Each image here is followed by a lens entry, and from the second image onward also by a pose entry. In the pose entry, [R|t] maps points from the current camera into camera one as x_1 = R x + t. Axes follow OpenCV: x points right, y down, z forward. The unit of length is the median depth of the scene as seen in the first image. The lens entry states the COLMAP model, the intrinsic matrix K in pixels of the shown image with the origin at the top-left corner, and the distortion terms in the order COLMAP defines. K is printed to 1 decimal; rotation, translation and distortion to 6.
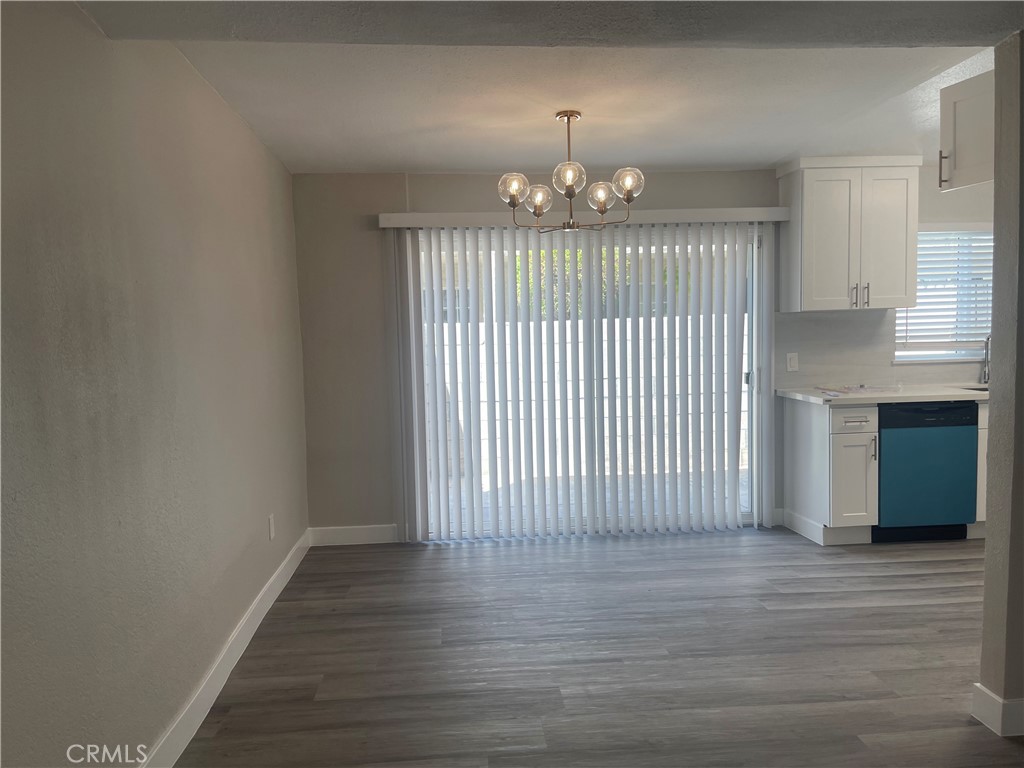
lens RADIAL K [[778.6, 0, 512.9], [0, 778.6, 386.0], [0, 0, 1]] dist [0.036192, -0.062196]
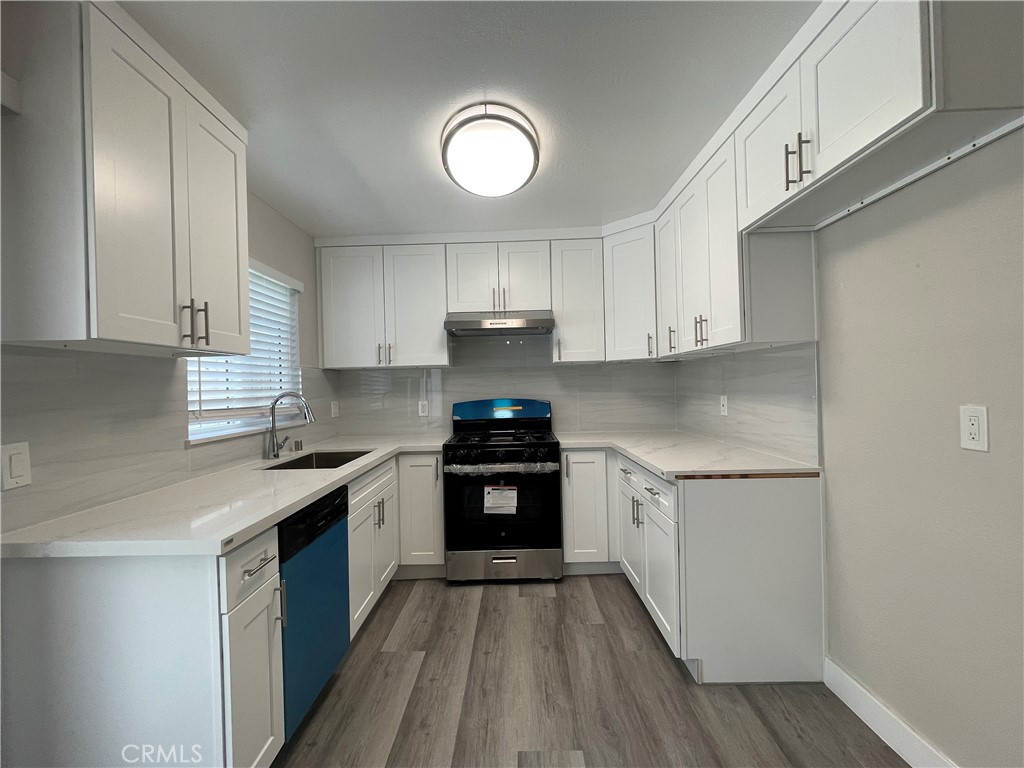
lens RADIAL K [[483.8, 0, 511.7], [0, 483.8, 384.9], [0, 0, 1]] dist [-0.001943, -0.000308]
pose [[0.084770, 0.026642, 0.996044, 0.125494], [0.090029, 0.995349, -0.034286, -0.039719], [-0.992325, 0.092579, 0.081977, 0.710601]]
